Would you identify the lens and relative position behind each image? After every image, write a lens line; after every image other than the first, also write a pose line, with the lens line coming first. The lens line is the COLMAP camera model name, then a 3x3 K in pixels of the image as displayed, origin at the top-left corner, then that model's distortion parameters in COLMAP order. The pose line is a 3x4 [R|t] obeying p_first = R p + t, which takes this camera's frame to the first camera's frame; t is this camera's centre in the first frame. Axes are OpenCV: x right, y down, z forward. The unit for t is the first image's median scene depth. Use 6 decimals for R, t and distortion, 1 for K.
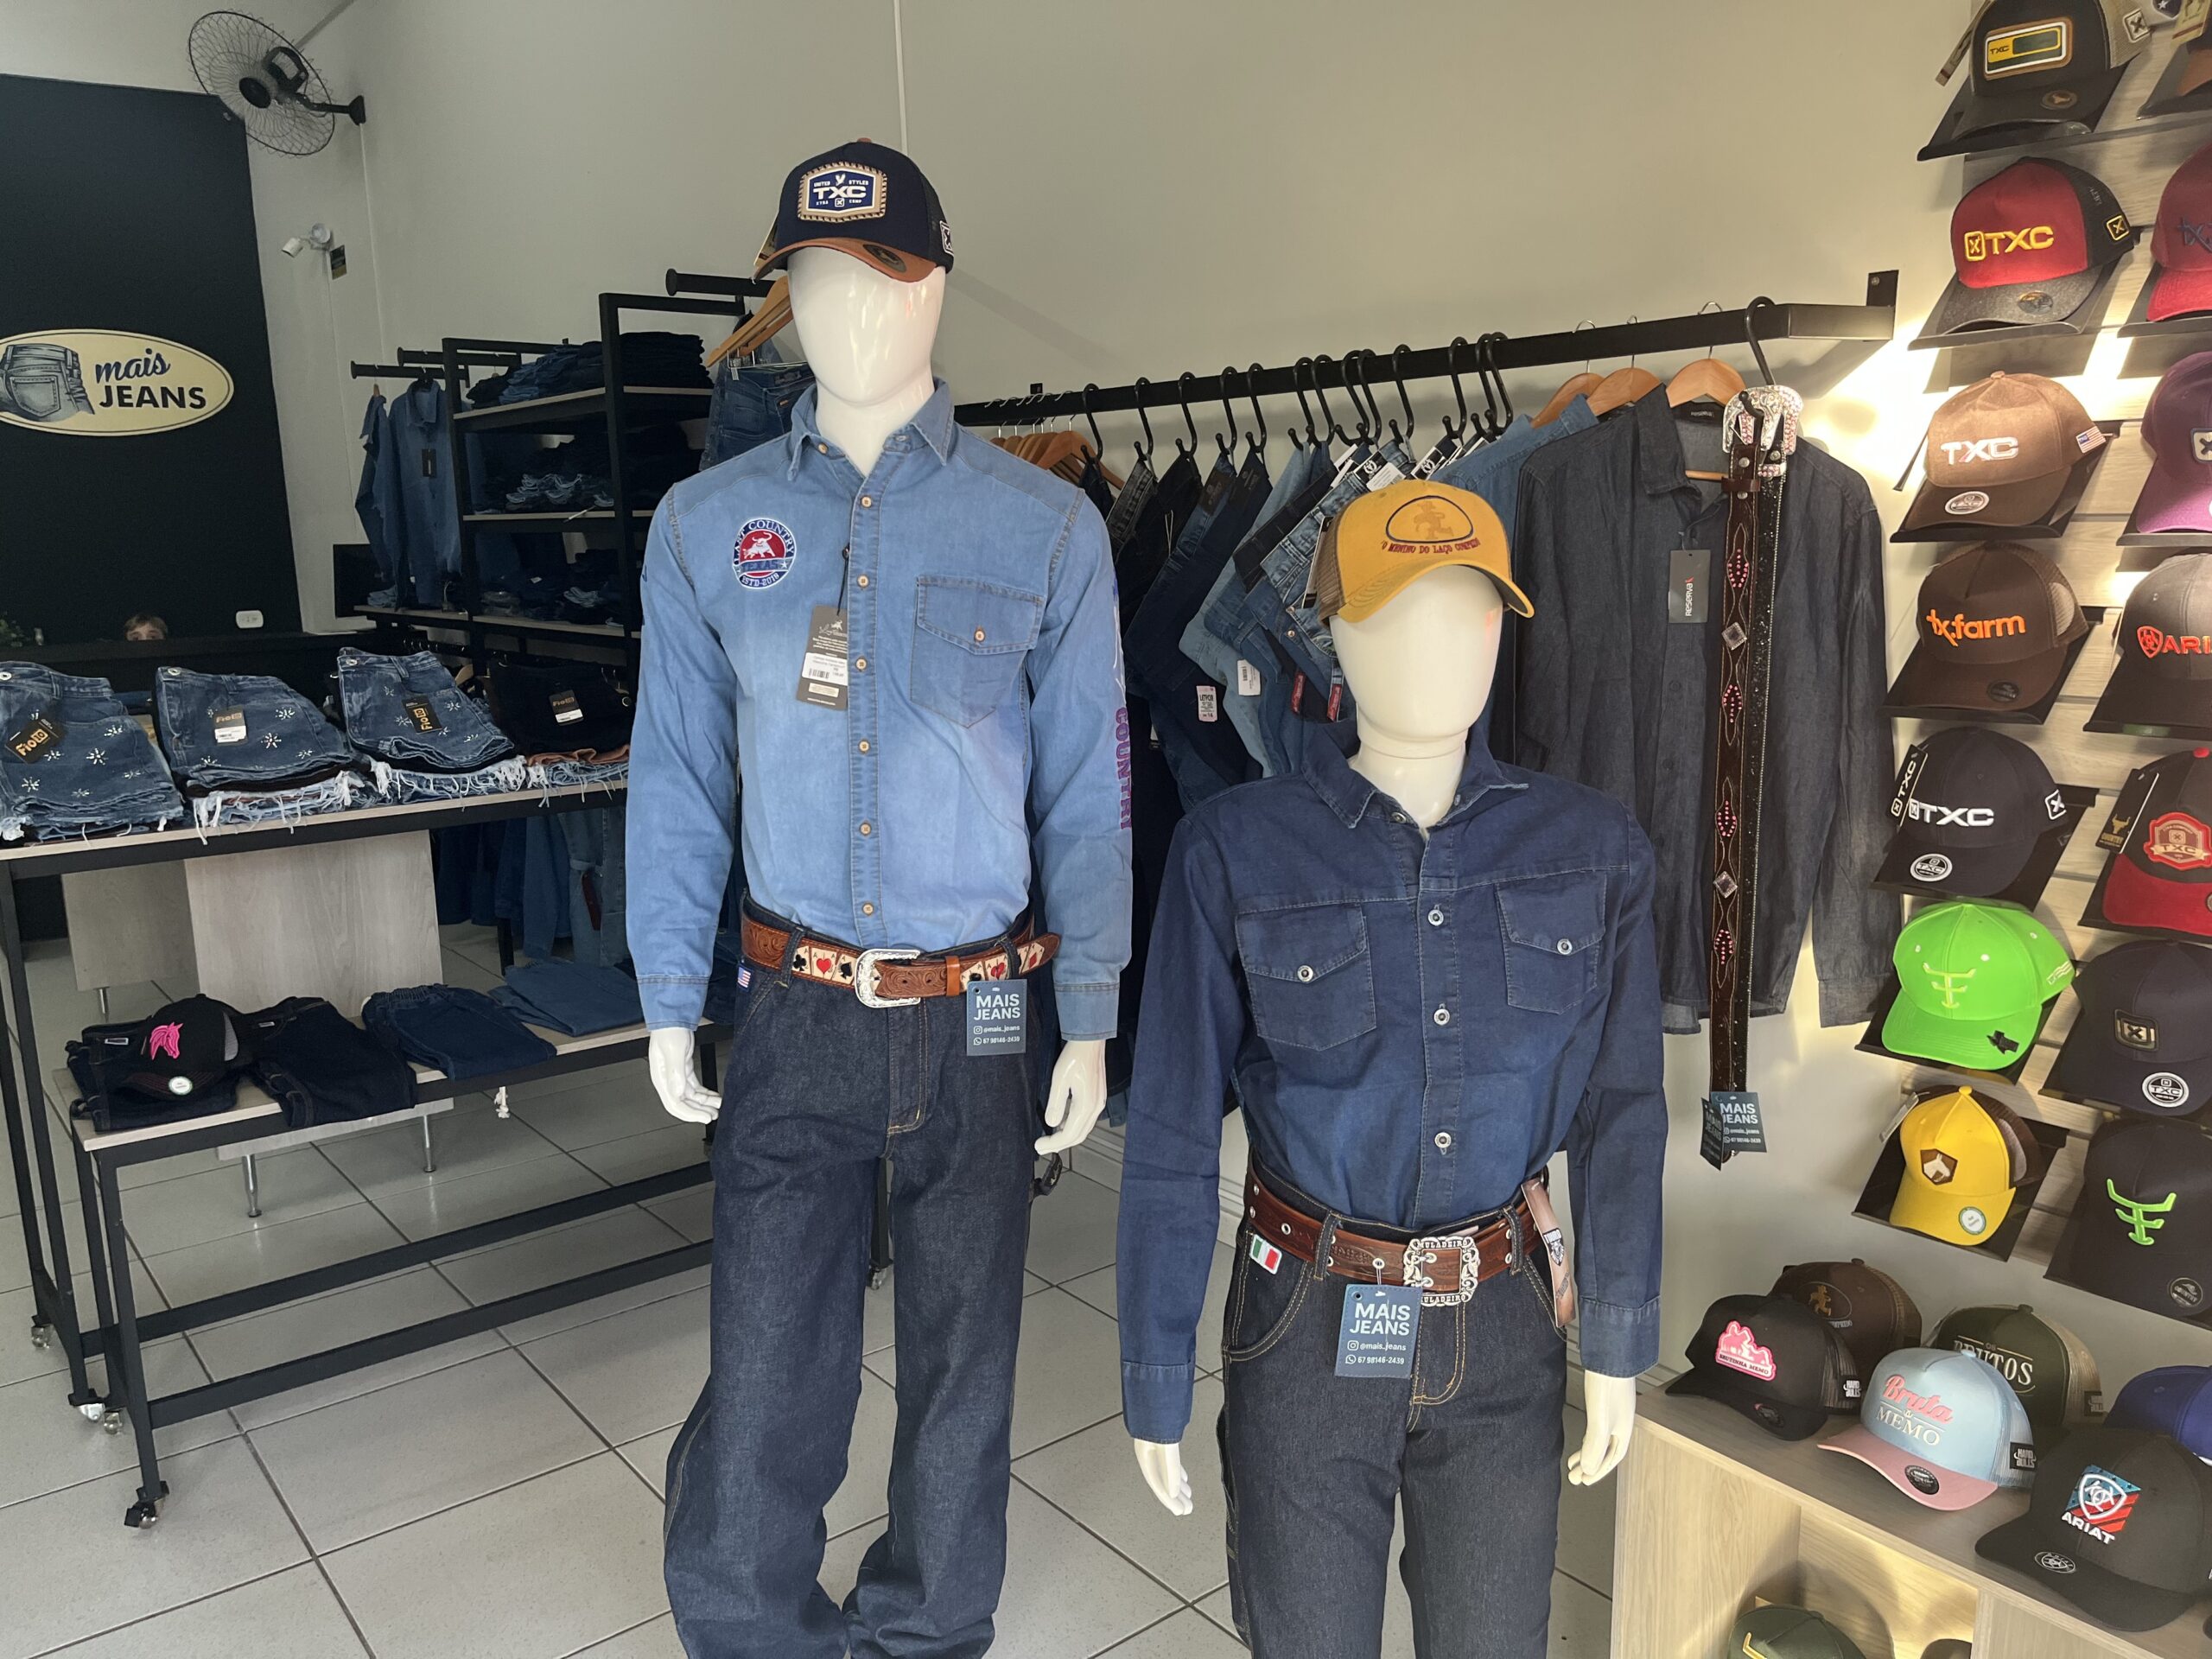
lens RADIAL K [[1611.3, 0, 1106.0], [0, 1611.3, 829.5], [0, 0, 1]] dist [0.058283, -0.108211]
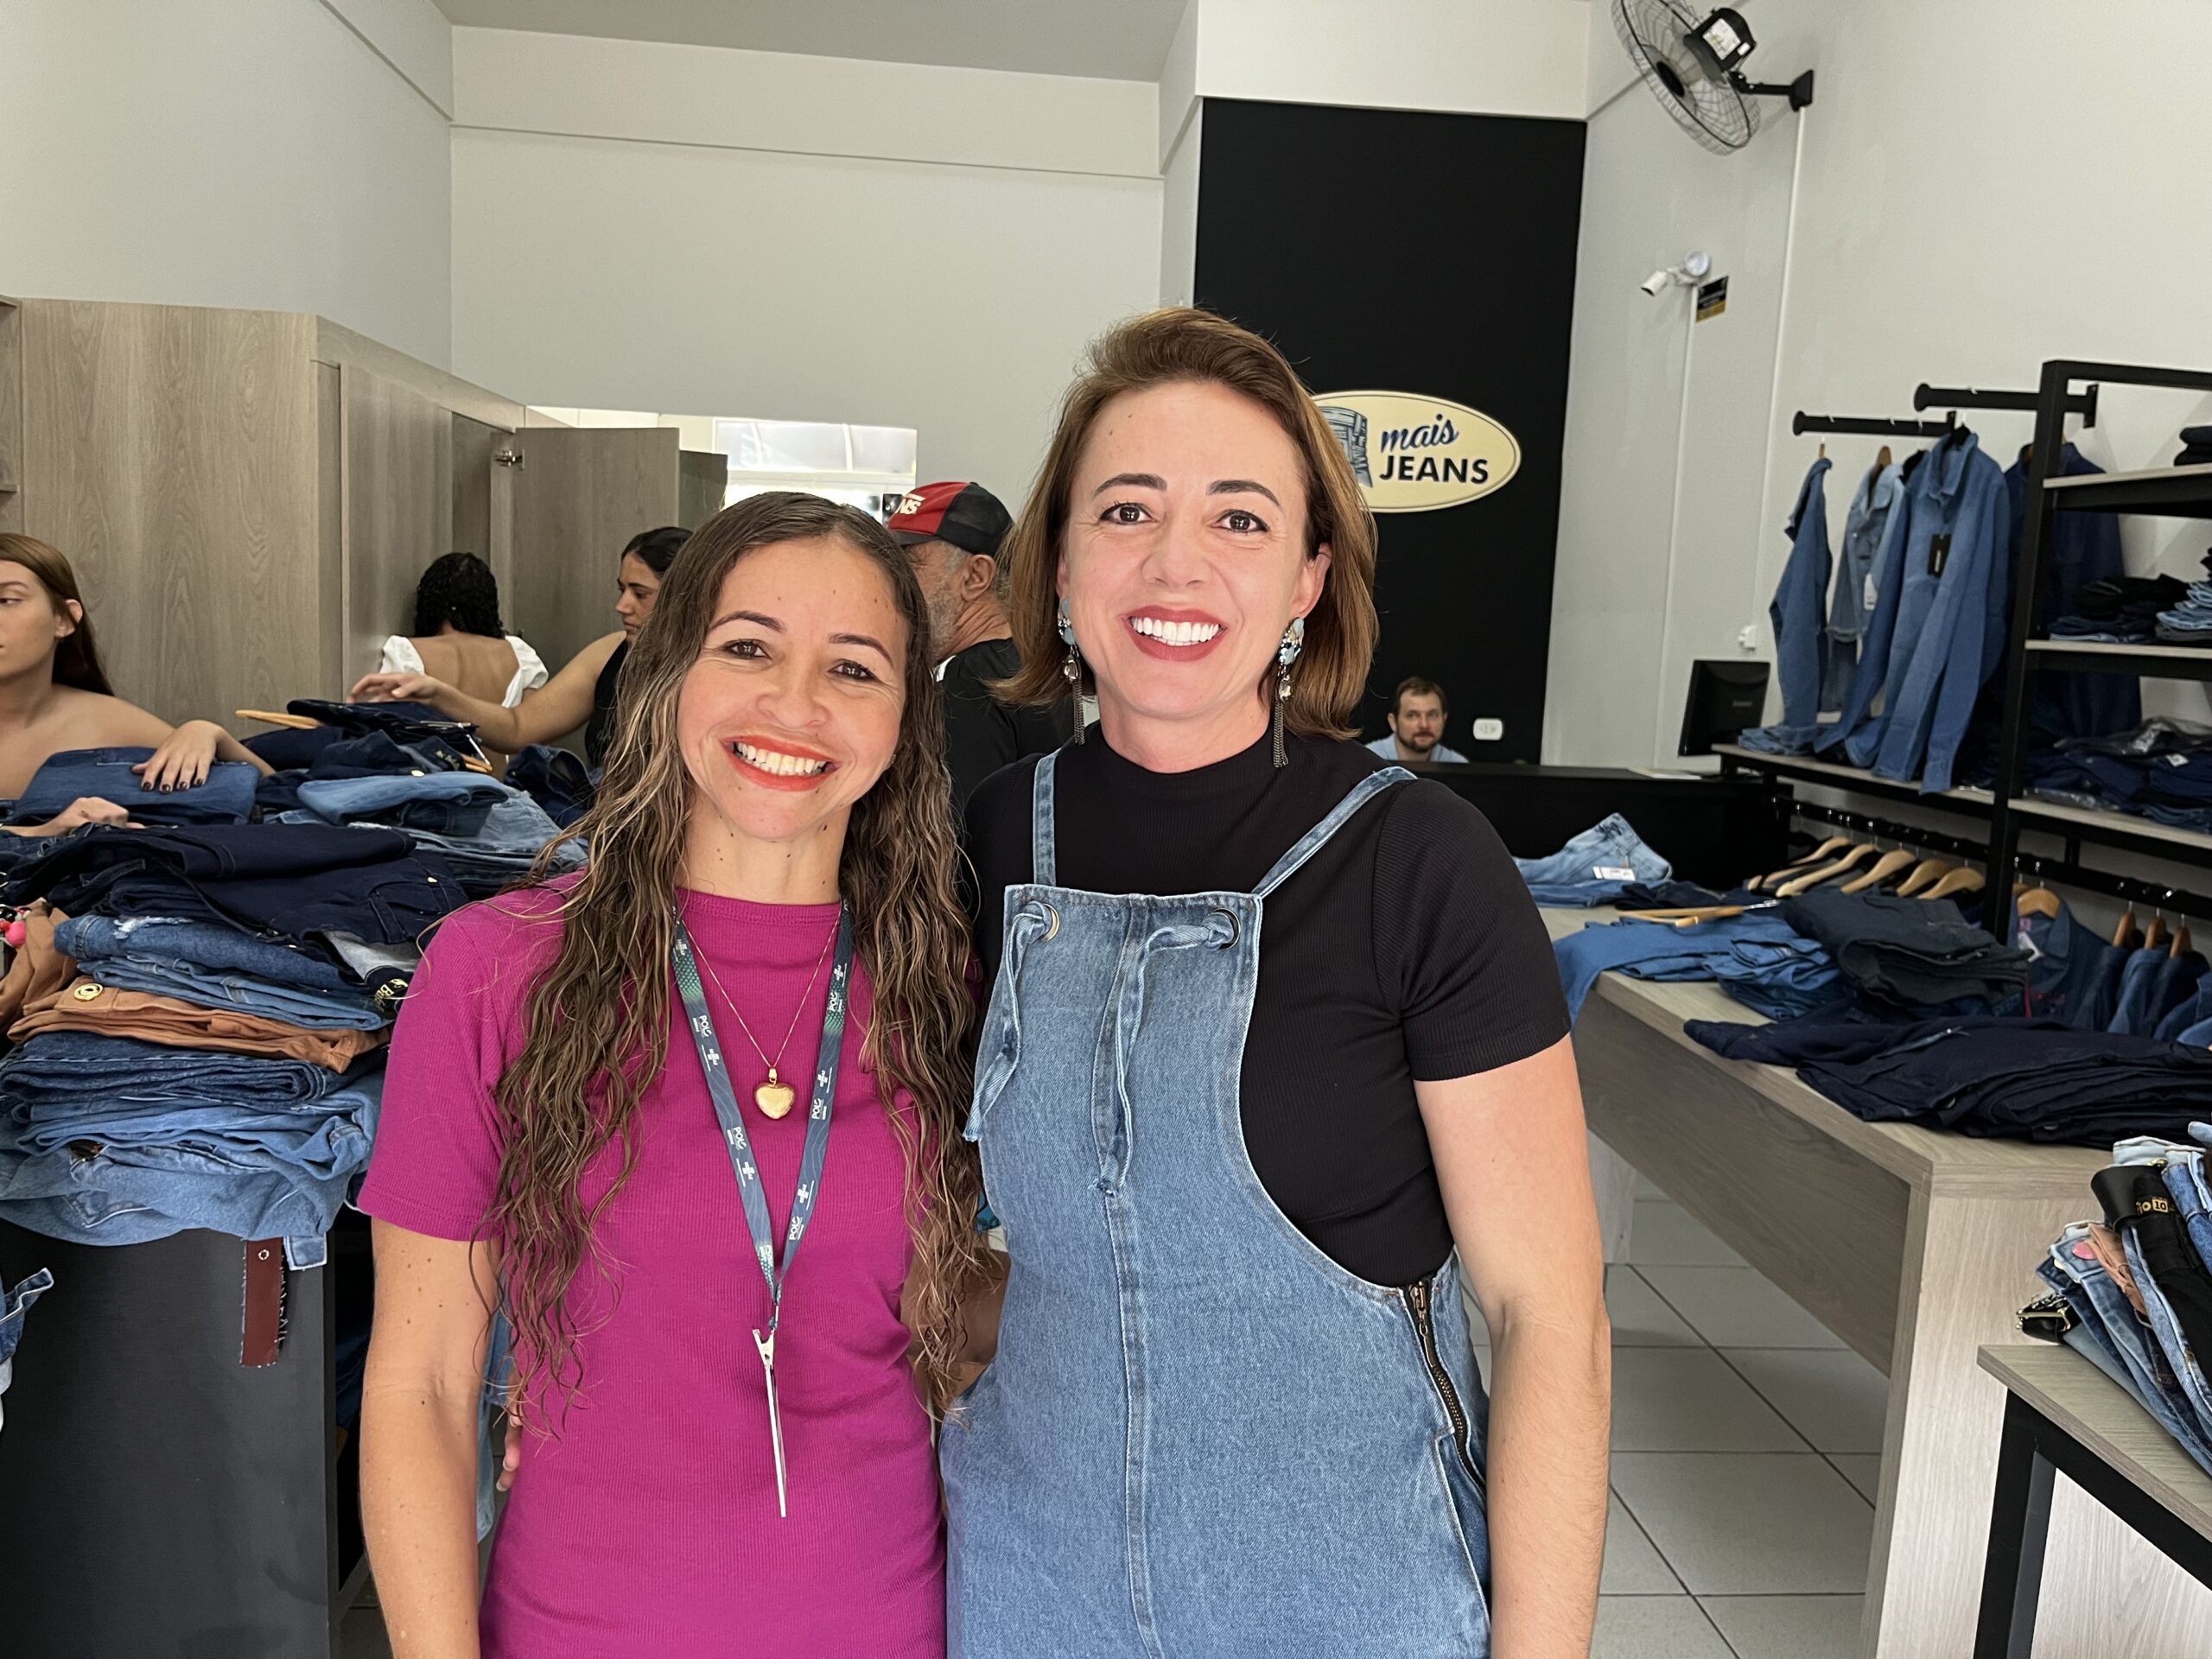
lens RADIAL K [[1650.8, 0, 1112.0], [0, 1650.8, 823.4], [0, 0, 1]] dist [0.061575, -0.091692]
pose [[0.819545, 0.128770, -0.558358, -0.258600], [-0.164722, 0.986236, -0.014326, -0.046369], [0.548828, 0.103715, 0.829476, 0.227740]]
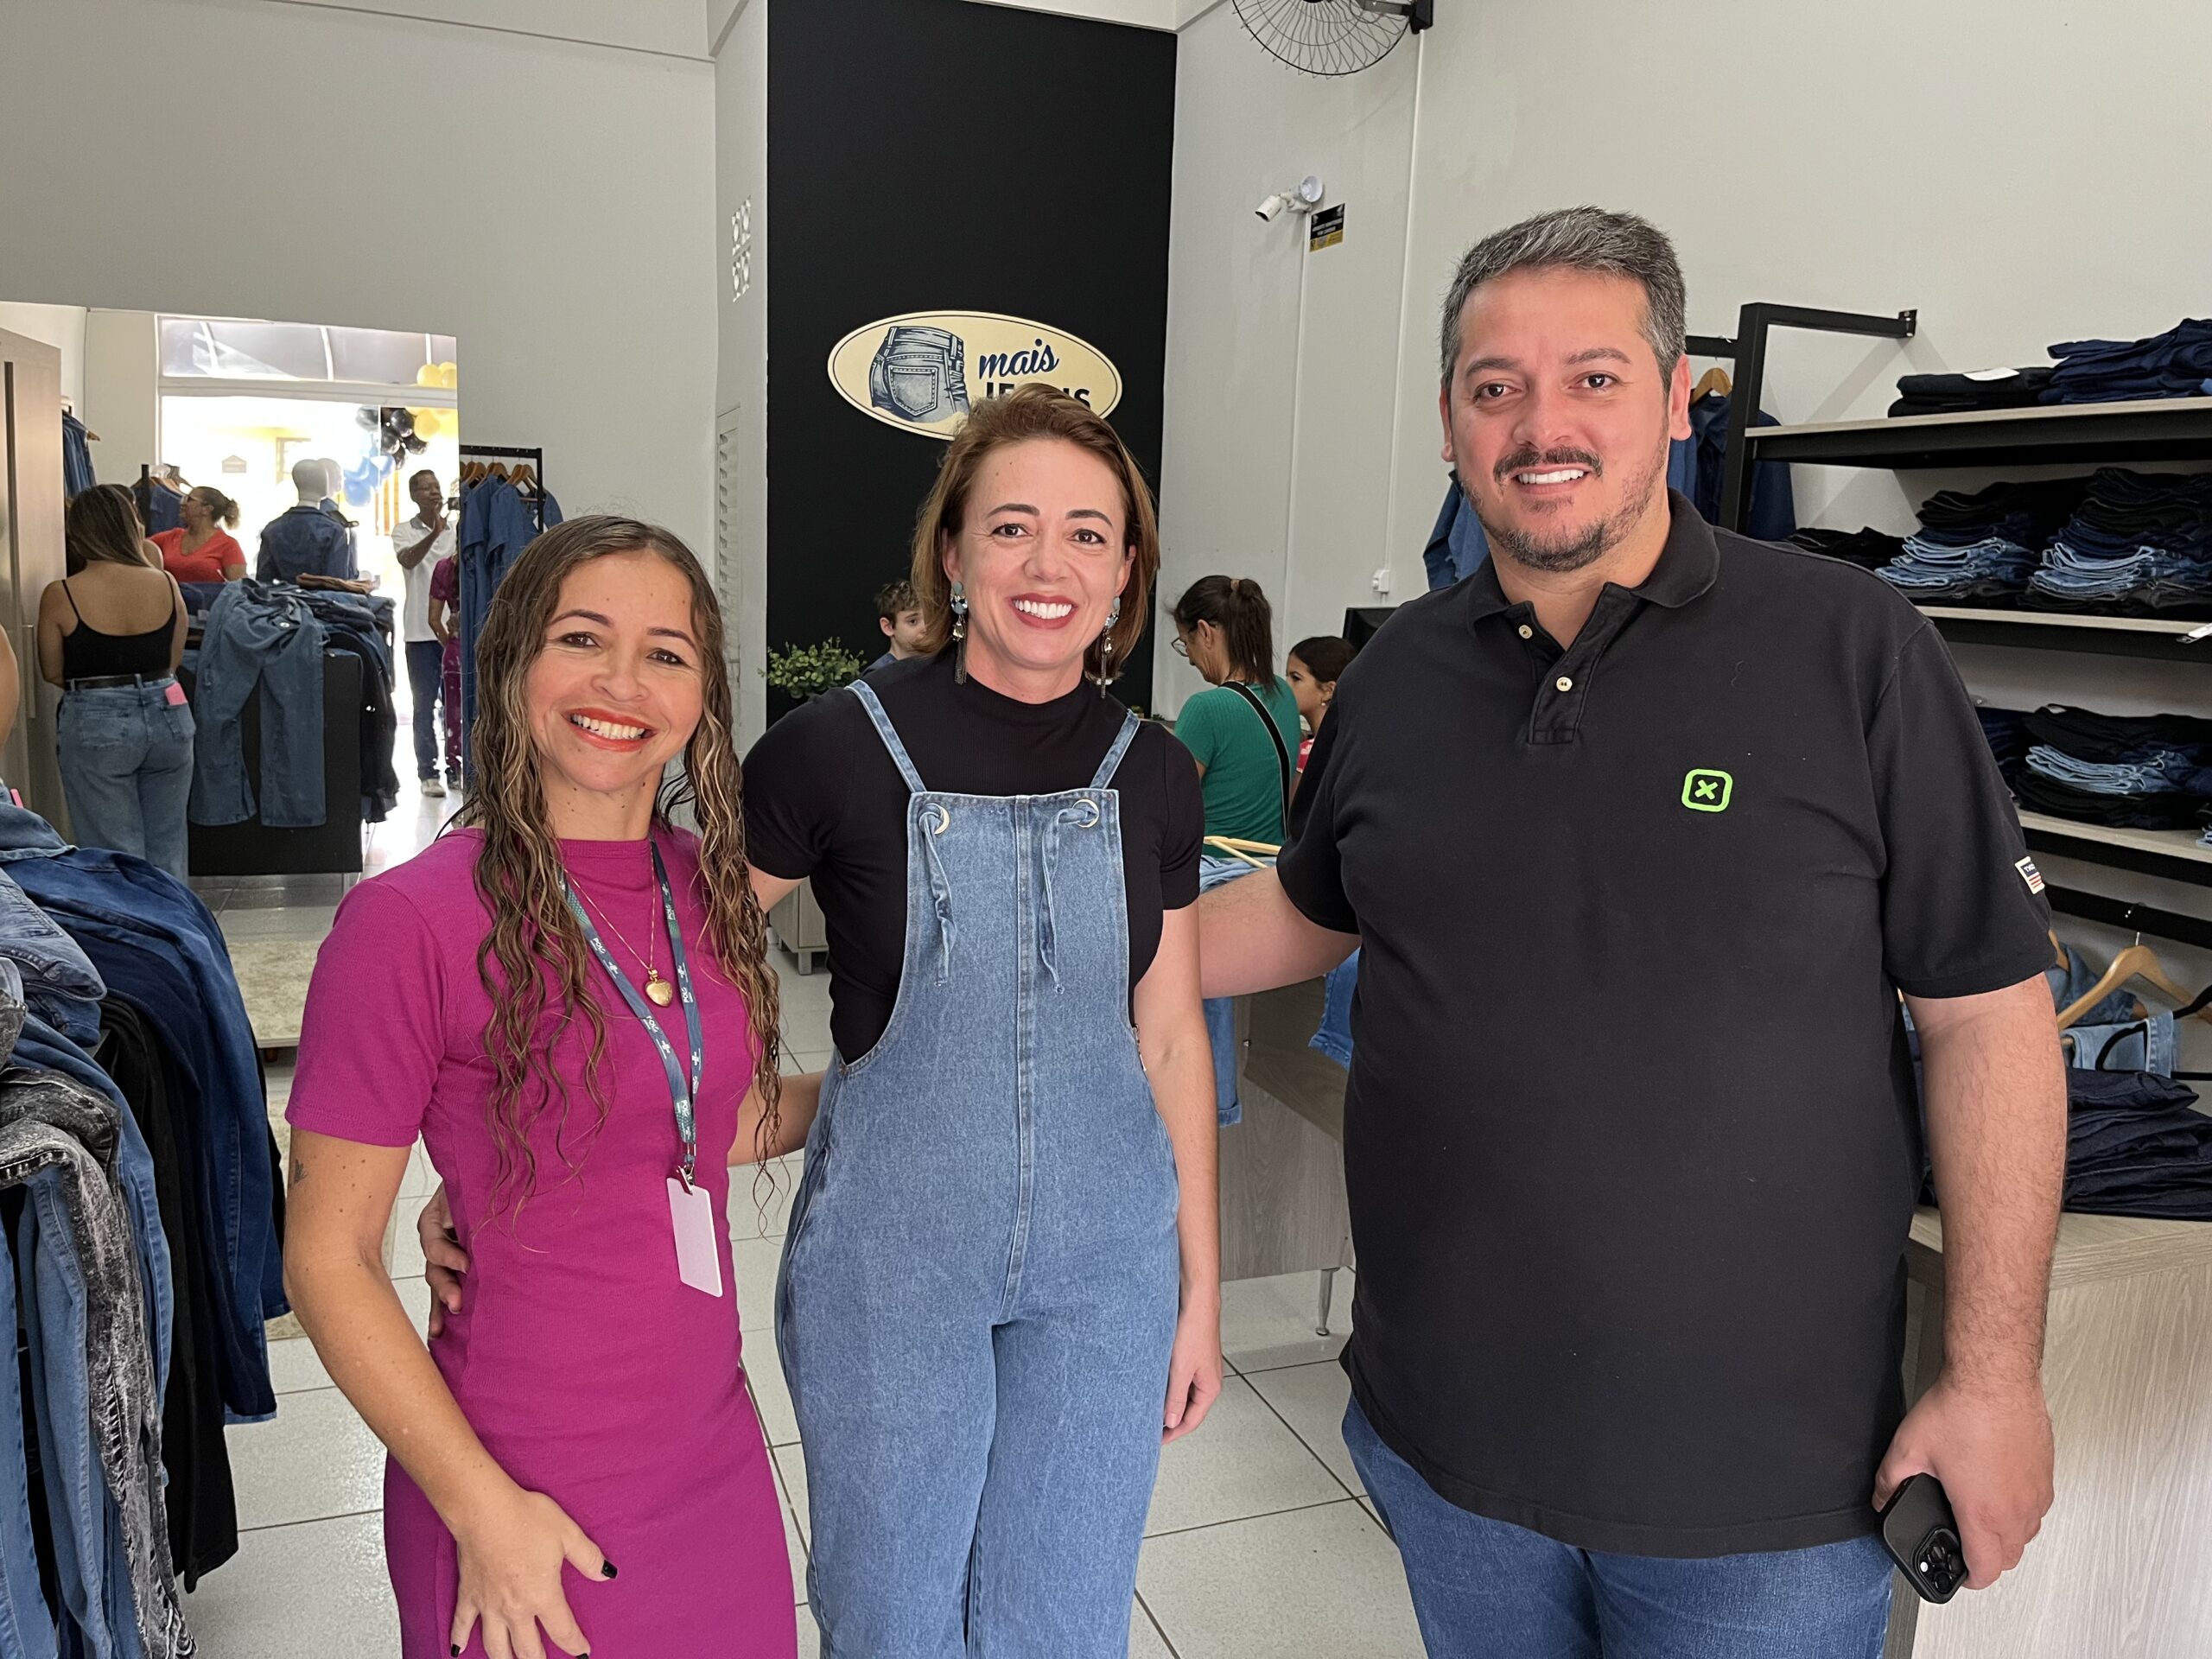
lens RADIAL K [[1650.8, 0, 1112.0], [0, 1650.8, 823.4], [0, 0, 1]] dist [0.061575, -0.091692]
pose [[0.946312, 0.108021, -0.304671, -0.339754], [-0.116359, 0.993164, -0.009286, -0.061451], [0.301585, 0.044238, 0.952412, 0.273860]]
